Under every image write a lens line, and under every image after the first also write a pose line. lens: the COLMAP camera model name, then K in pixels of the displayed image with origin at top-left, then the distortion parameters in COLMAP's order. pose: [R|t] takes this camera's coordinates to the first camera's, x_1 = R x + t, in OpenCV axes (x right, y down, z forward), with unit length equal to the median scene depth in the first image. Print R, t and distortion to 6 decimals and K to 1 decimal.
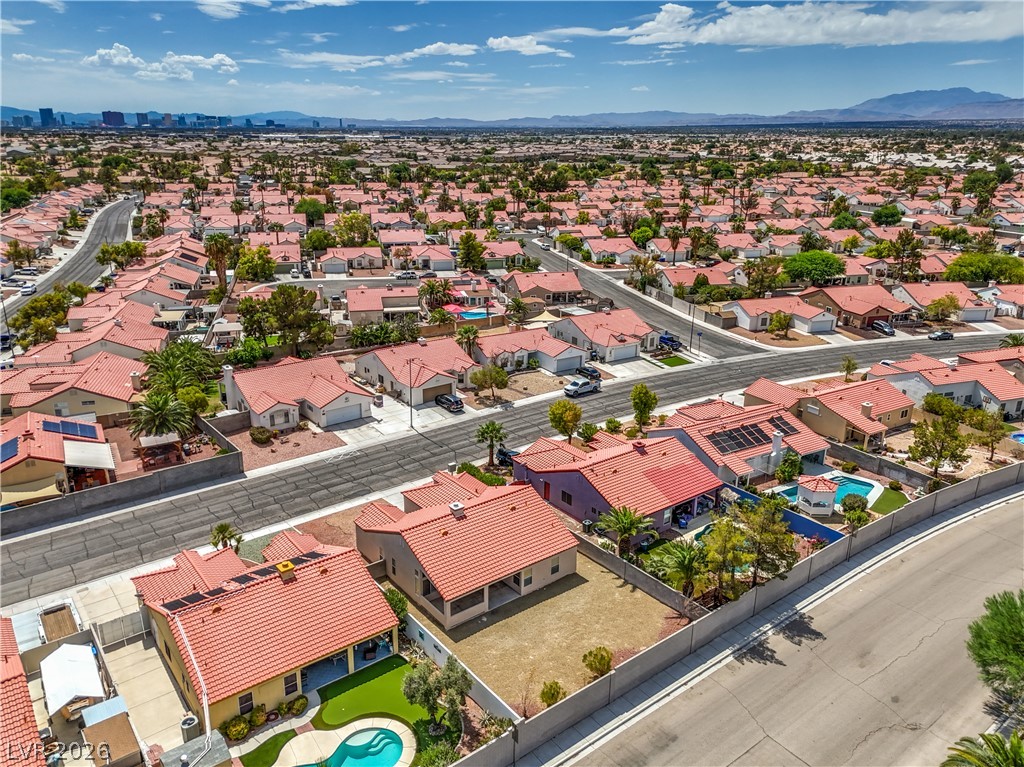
lens RADIAL K [[754.0, 0, 512.0], [0, 754.0, 383.5], [0, 0, 1]] dist [0.071601, -0.060040]
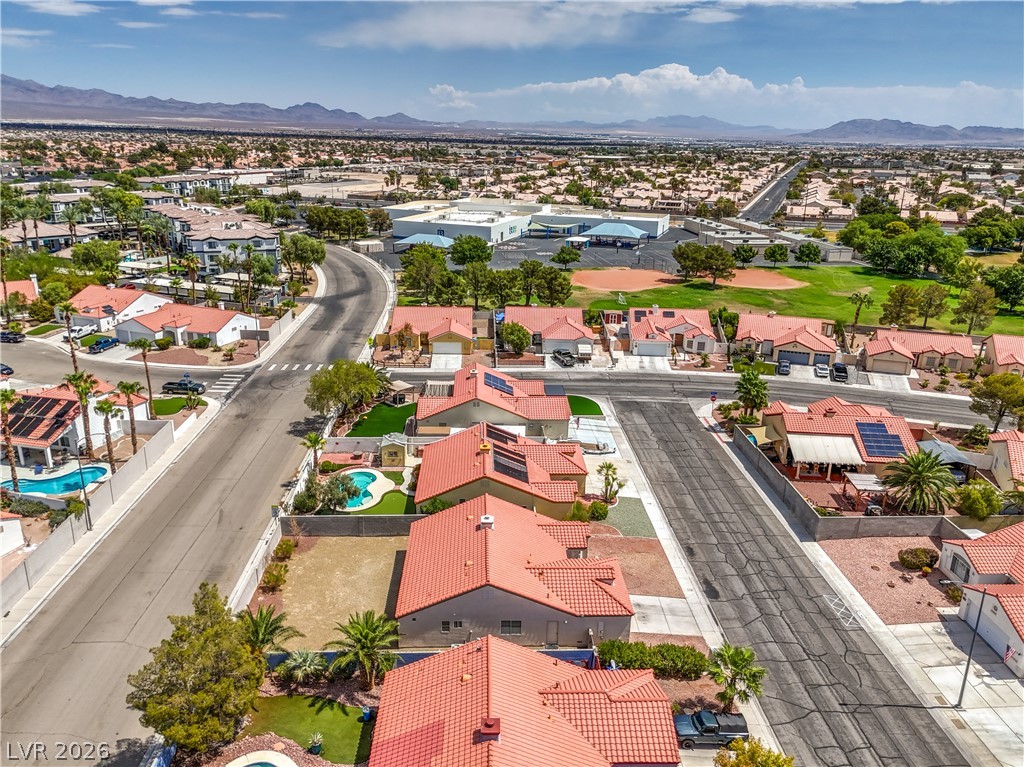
lens RADIAL K [[754.0, 0, 512.0], [0, 754.0, 383.5], [0, 0, 1]] dist [0.071601, -0.060040]
pose [[-0.580523, 0.239485, -0.778229, 0.377634], [-0.282115, 0.837410, 0.468141, -0.271282], [0.763809, 0.491317, -0.418573, 0.819528]]
